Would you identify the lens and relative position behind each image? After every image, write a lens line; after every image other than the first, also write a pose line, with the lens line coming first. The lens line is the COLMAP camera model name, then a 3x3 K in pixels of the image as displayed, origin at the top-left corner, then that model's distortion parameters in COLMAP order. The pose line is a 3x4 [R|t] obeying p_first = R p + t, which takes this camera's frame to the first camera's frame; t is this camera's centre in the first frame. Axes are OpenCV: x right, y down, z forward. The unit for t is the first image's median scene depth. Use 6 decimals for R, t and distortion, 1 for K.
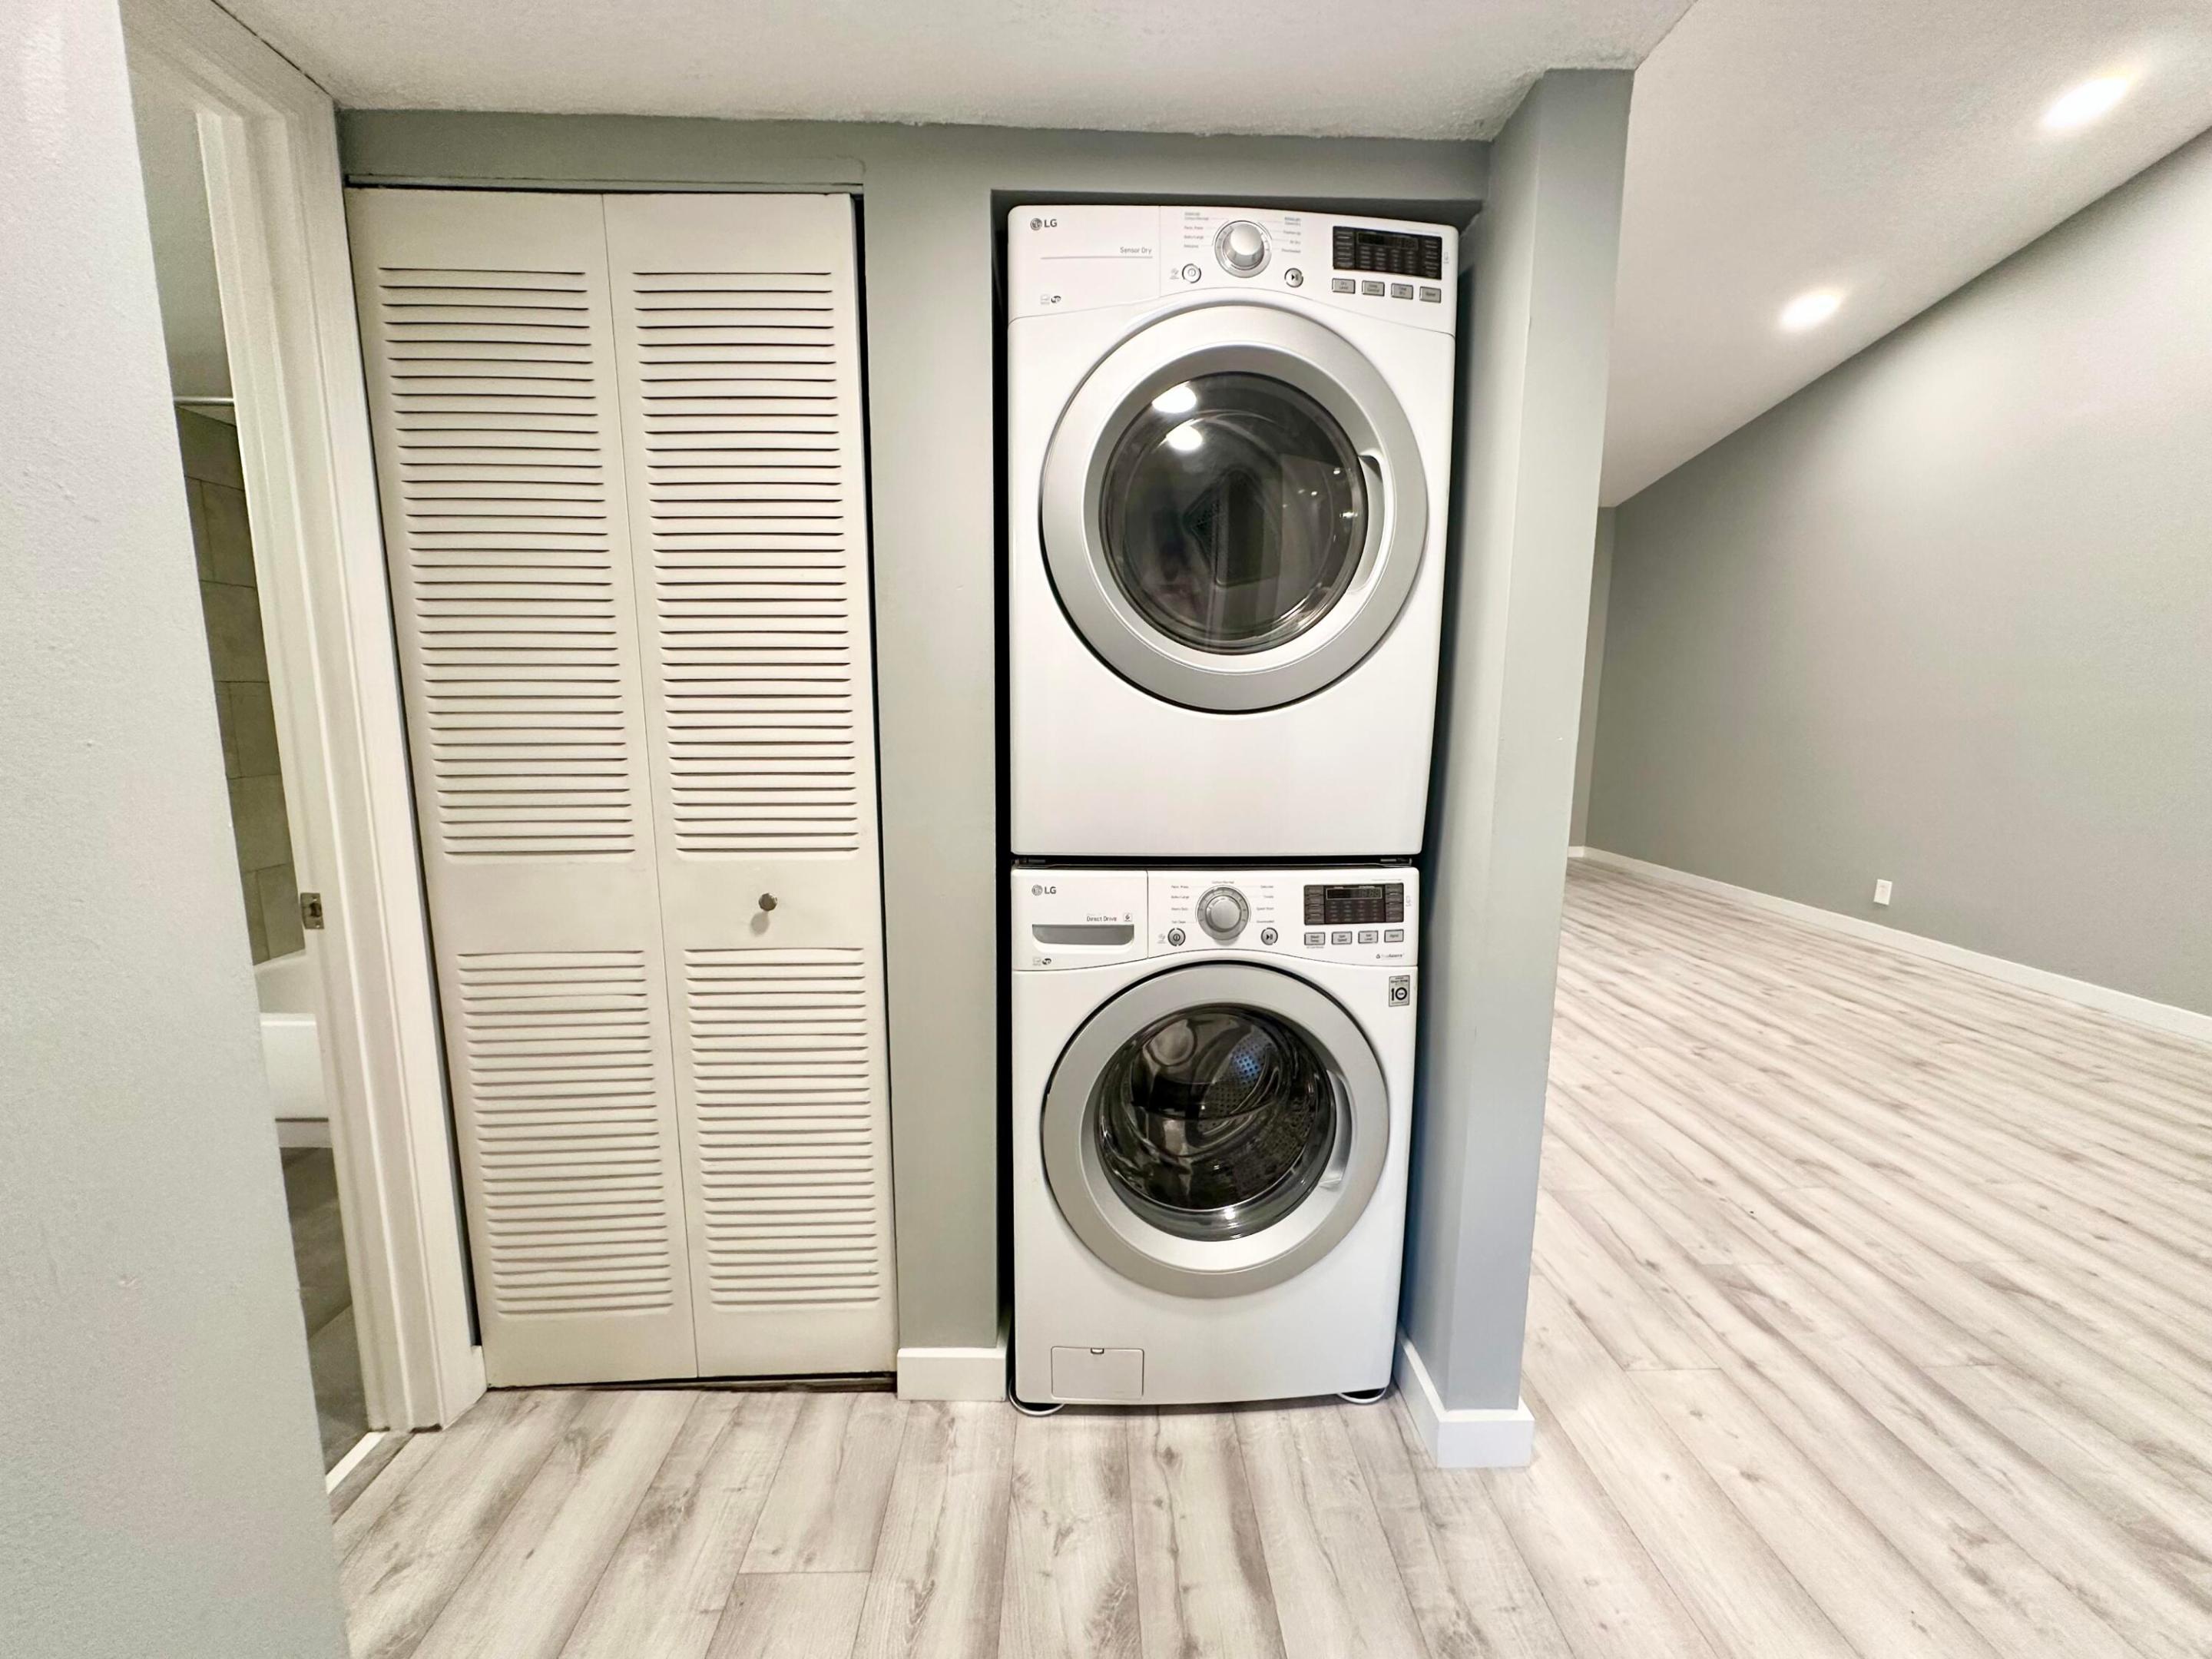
lens RADIAL K [[879.3, 0, 1106.6], [0, 879.3, 828.3], [0, 0, 1]] dist [-0.003235, 0.001001]
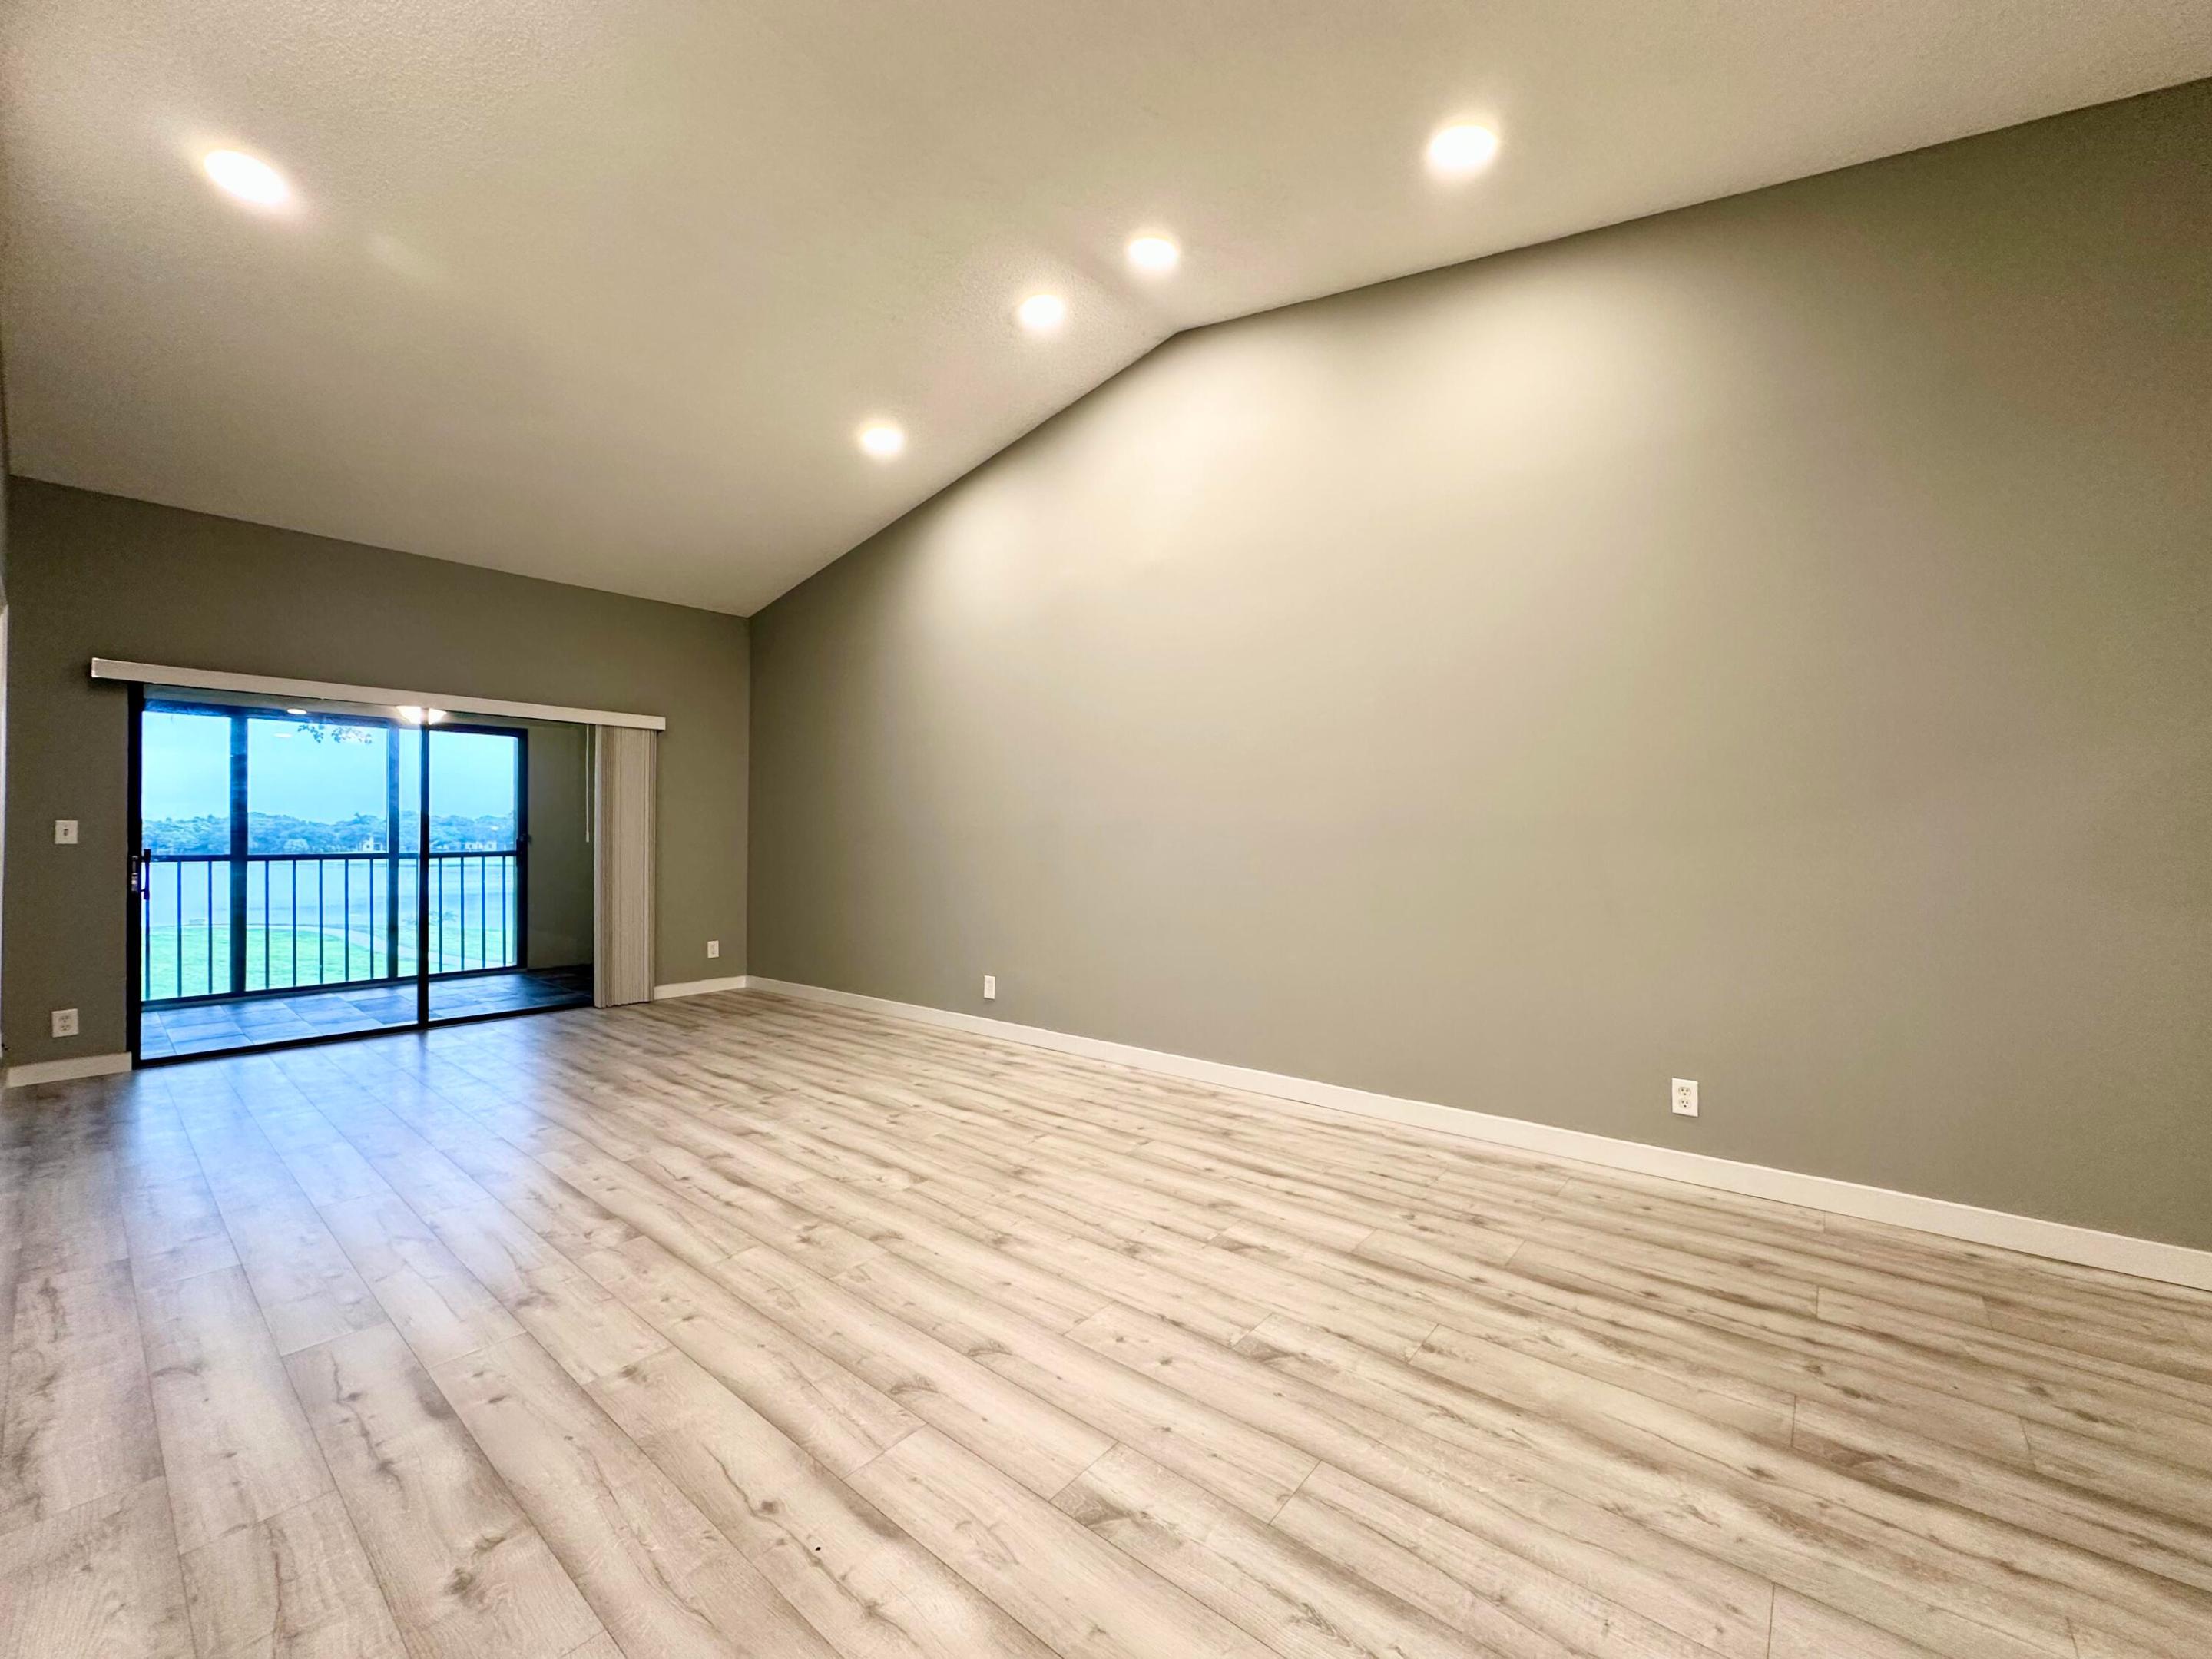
lens RADIAL K [[879.3, 0, 1108.2], [0, 879.3, 833.7], [0, 0, 1]] dist [-0.003235, 0.001001]
pose [[0.668580, -0.006426, 0.743613, 0.277914], [0.113012, 0.989226, -0.093061, 0.006046], [-0.735003, 0.146256, 0.662103, 0.239213]]
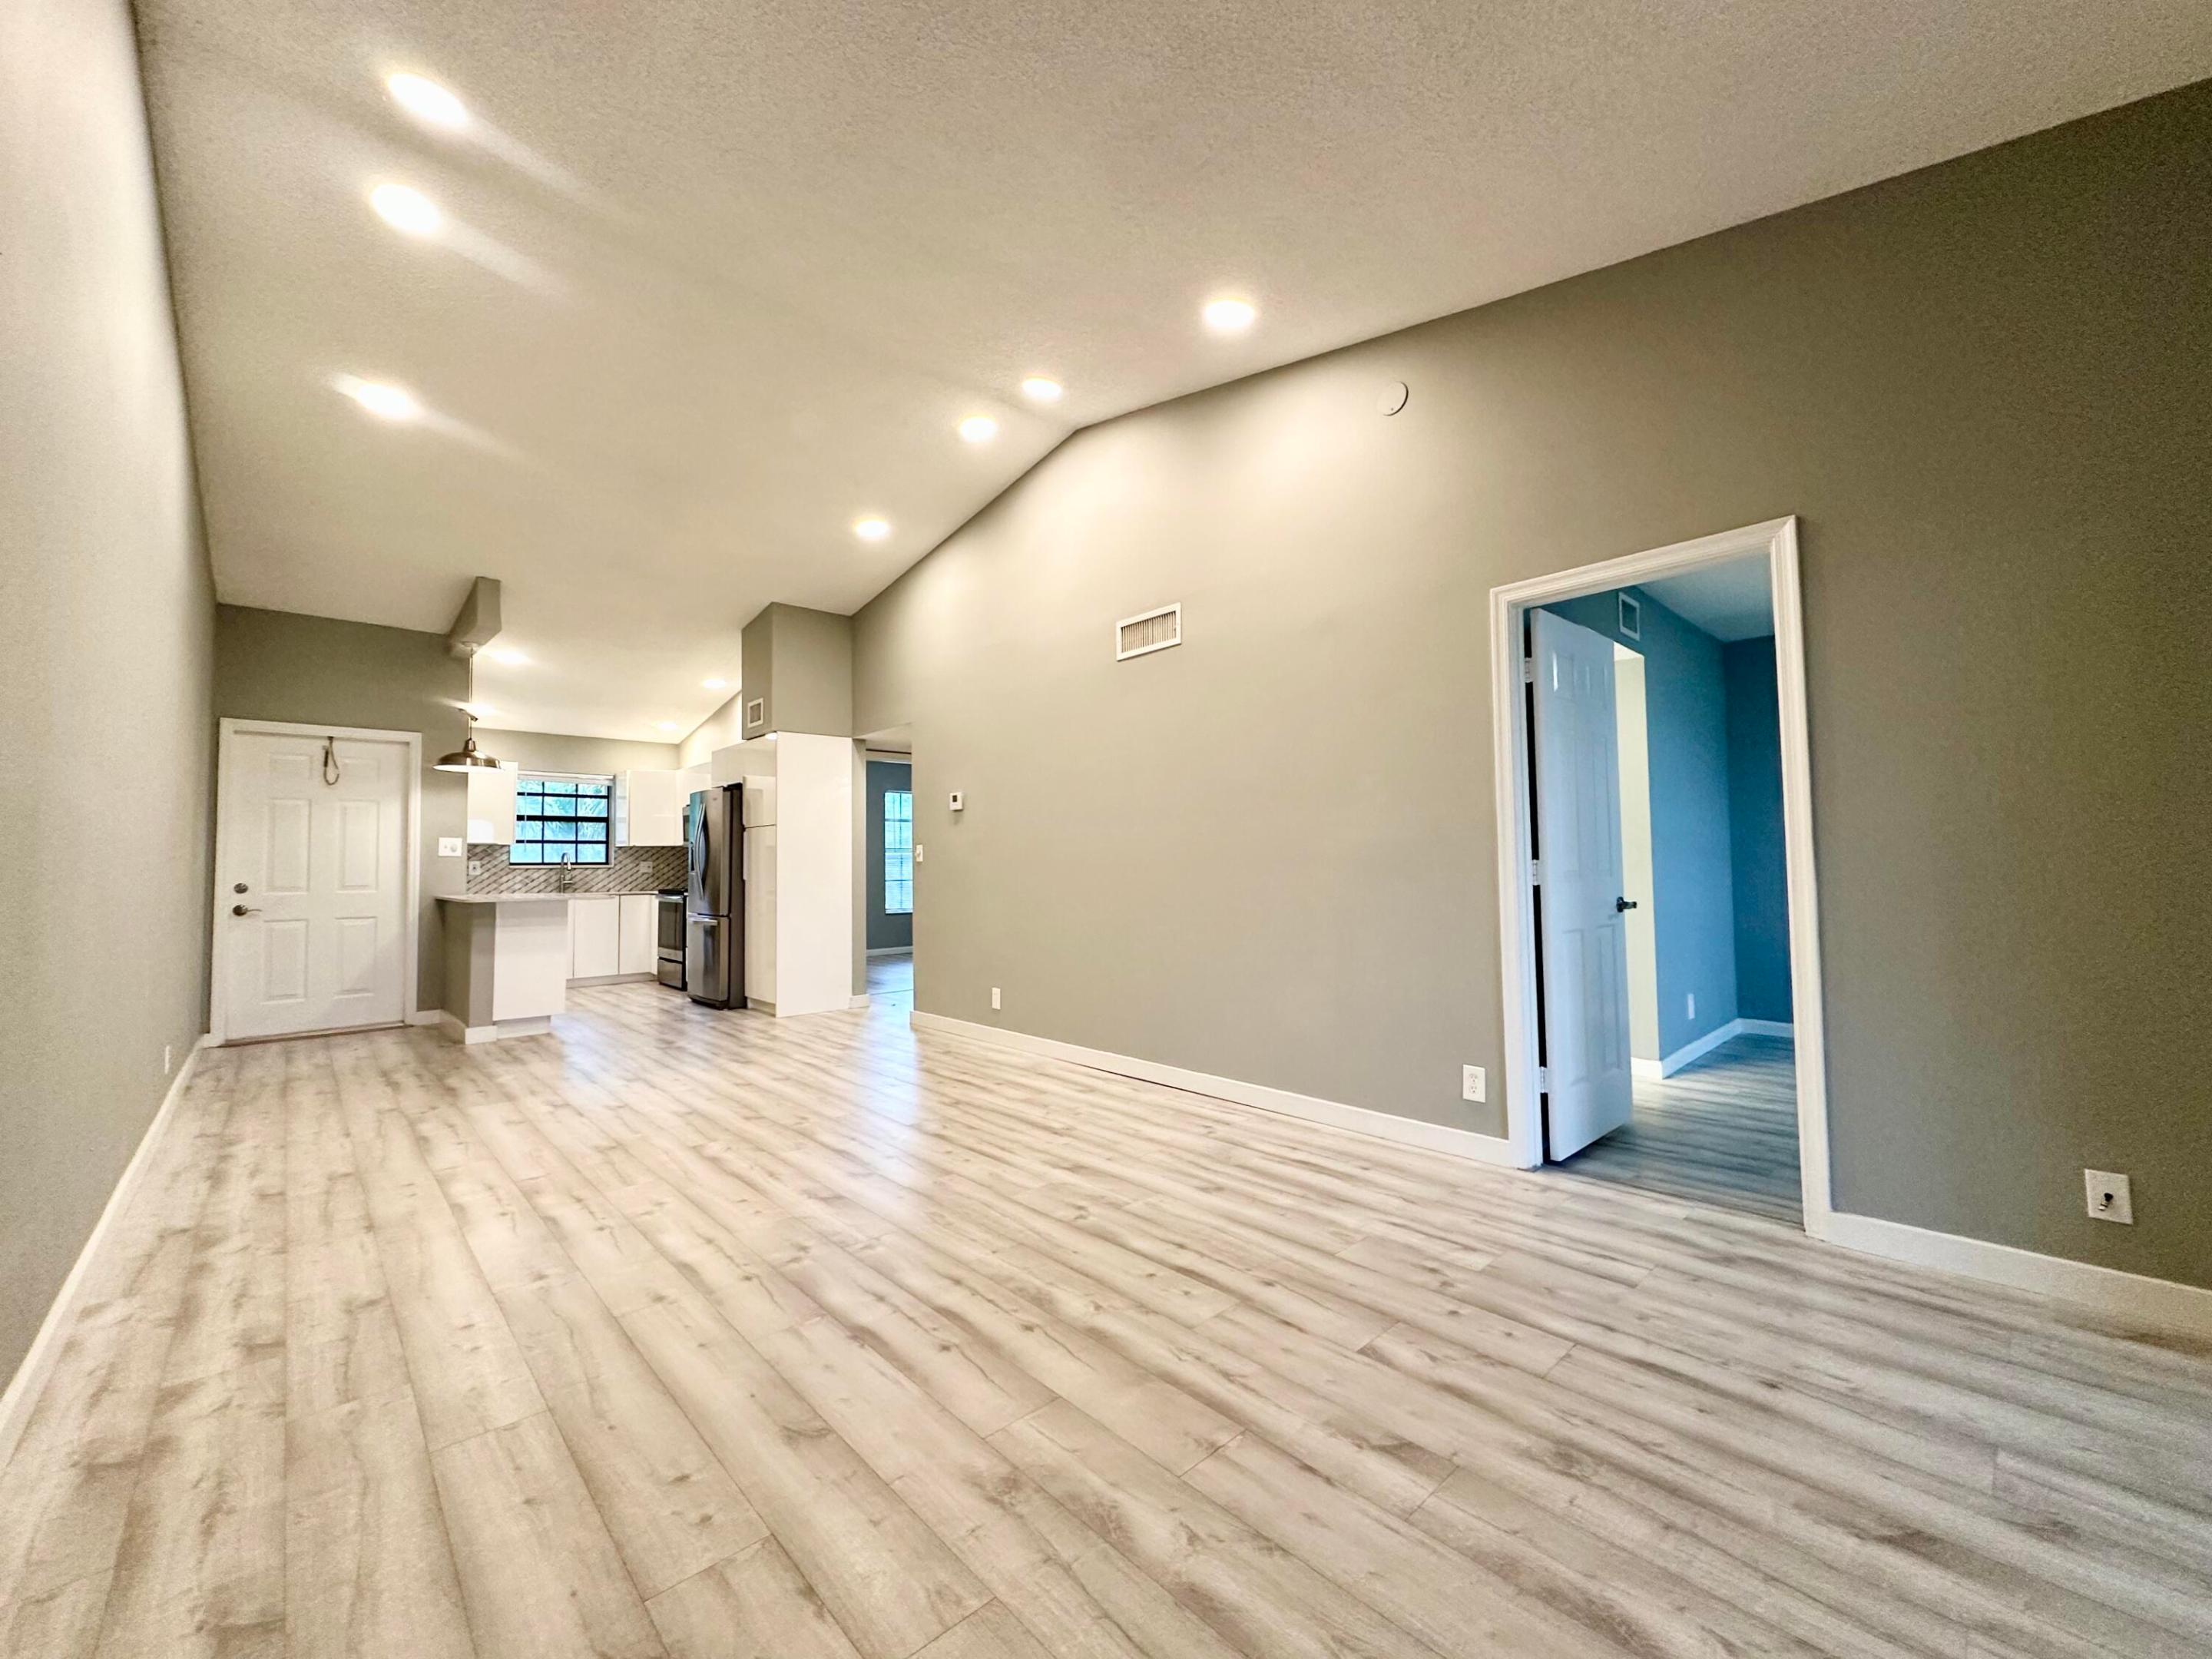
lens RADIAL K [[879.3, 0, 1111.7], [0, 879.3, 819.5], [0, 0, 1]] dist [-0.003235, 0.001001]
pose [[-0.751389, -0.033613, -0.659002, 1.148942], [-0.087953, 0.994892, 0.049539, -0.237273], [0.653971, 0.095185, -0.750508, 2.106830]]
